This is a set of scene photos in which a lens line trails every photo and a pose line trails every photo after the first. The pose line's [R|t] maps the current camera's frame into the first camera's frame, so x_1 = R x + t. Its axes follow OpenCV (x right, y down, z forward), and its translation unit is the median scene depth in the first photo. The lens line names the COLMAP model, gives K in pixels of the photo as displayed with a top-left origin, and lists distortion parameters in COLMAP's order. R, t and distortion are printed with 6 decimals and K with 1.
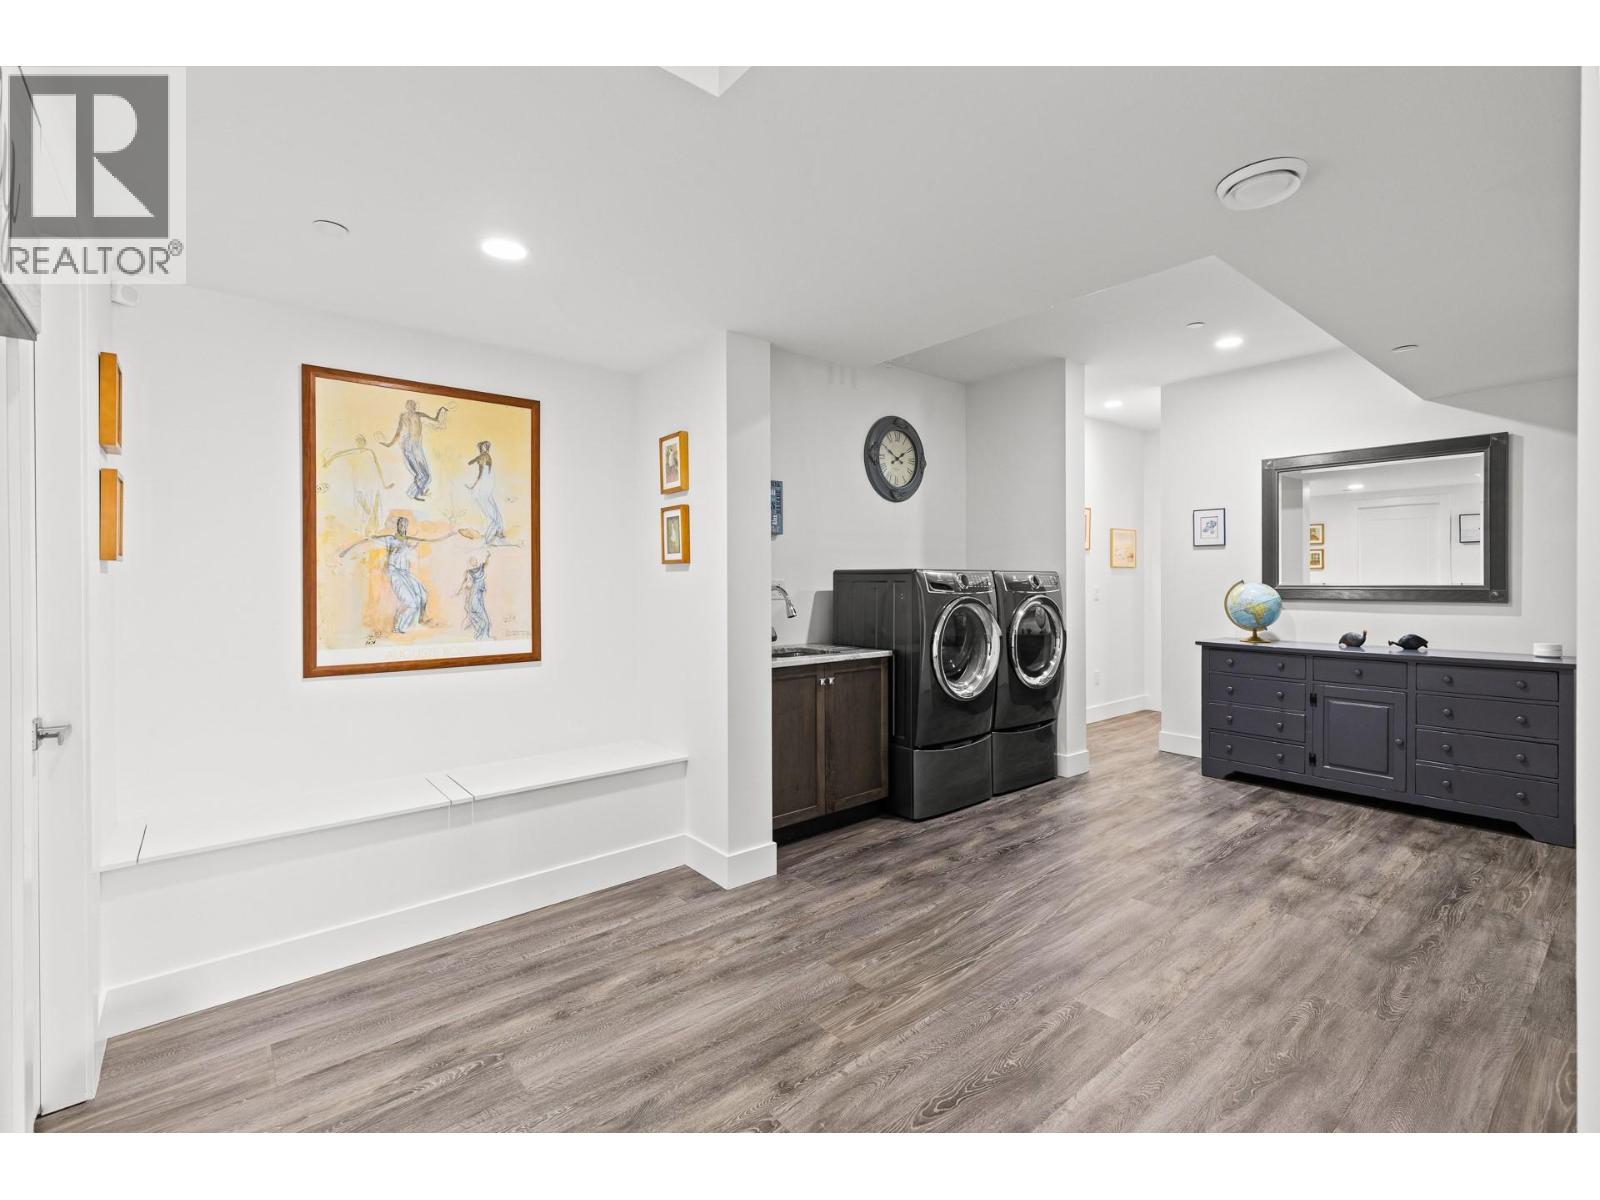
lens RADIAL K [[720.6, 0, 798.9], [0, 720.6, 584.9], [0, 0, 1]] dist [0.005818, 0.000178]
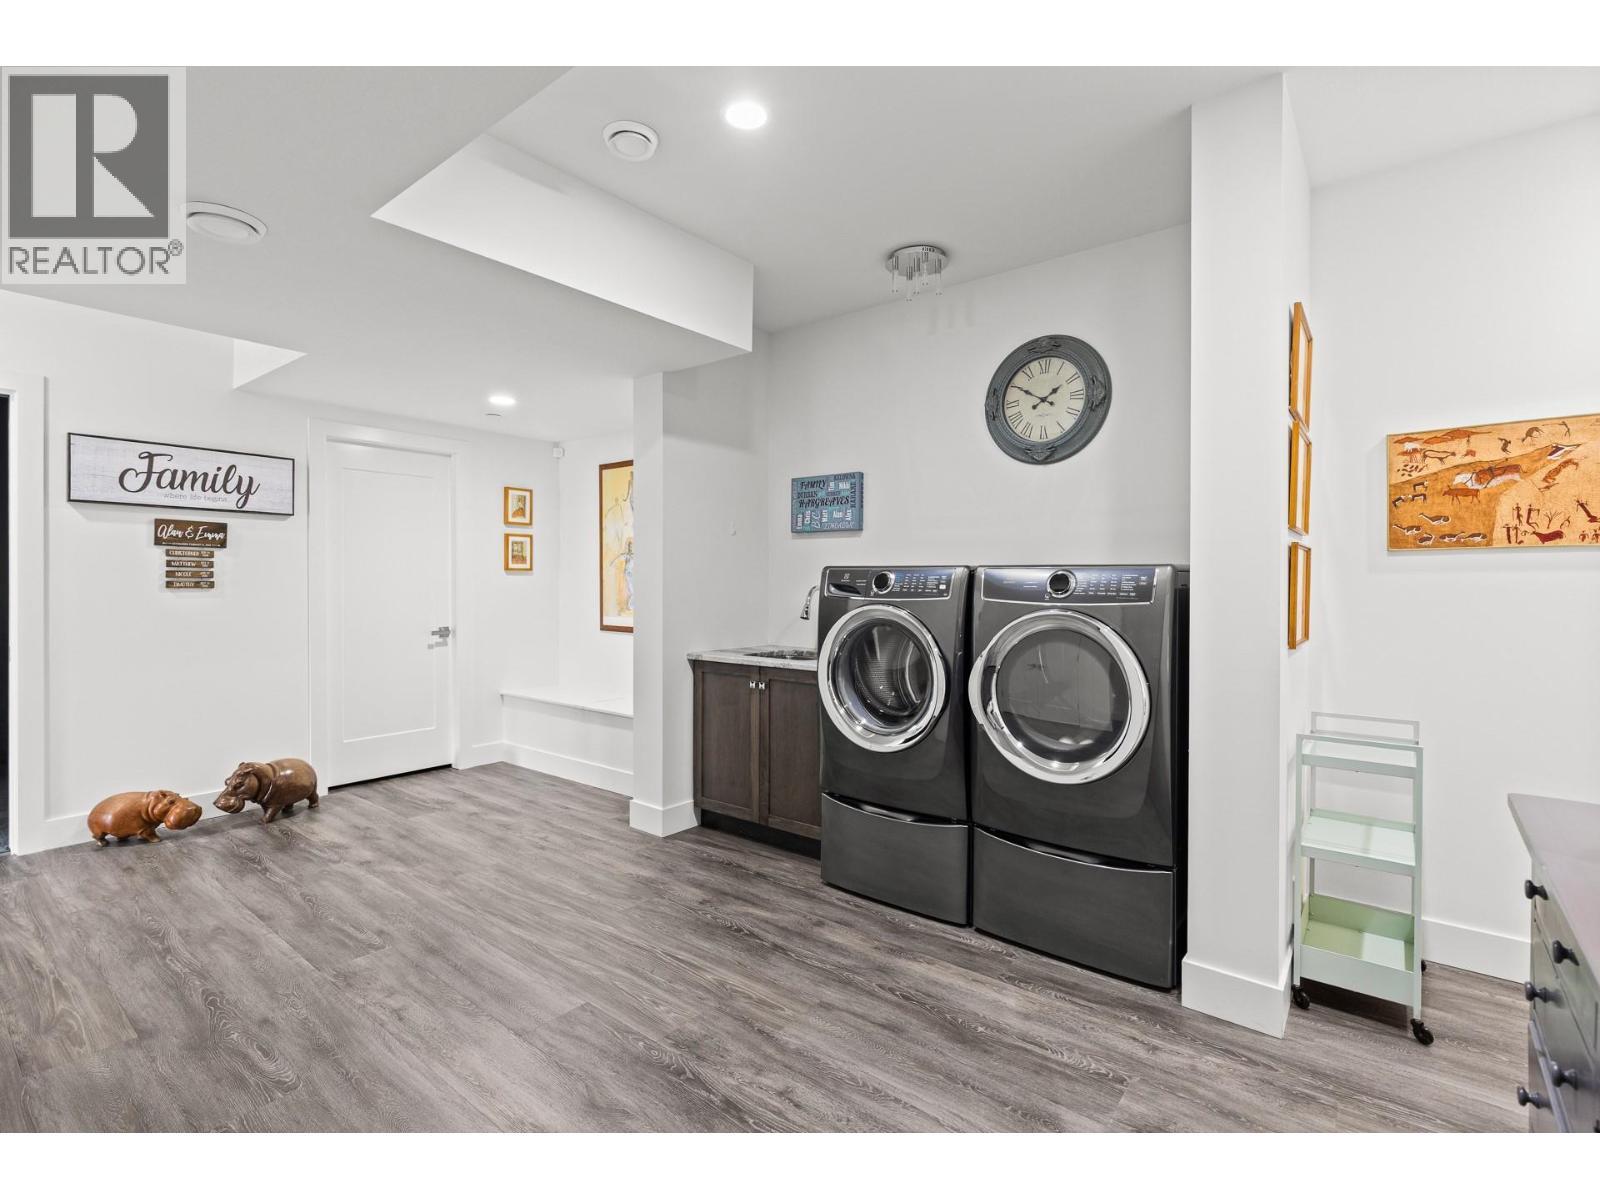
lens RADIAL K [[745.2, 0, 805.0], [0, 745.2, 582.7], [0, 0, 1]] dist [0.005158, -0.000222]
pose [[0.207781, 0.006552, -0.978153, 1.160000], [-0.009801, 0.999941, 0.004616, -0.008997], [0.978126, 0.008628, 0.207833, 0.968011]]
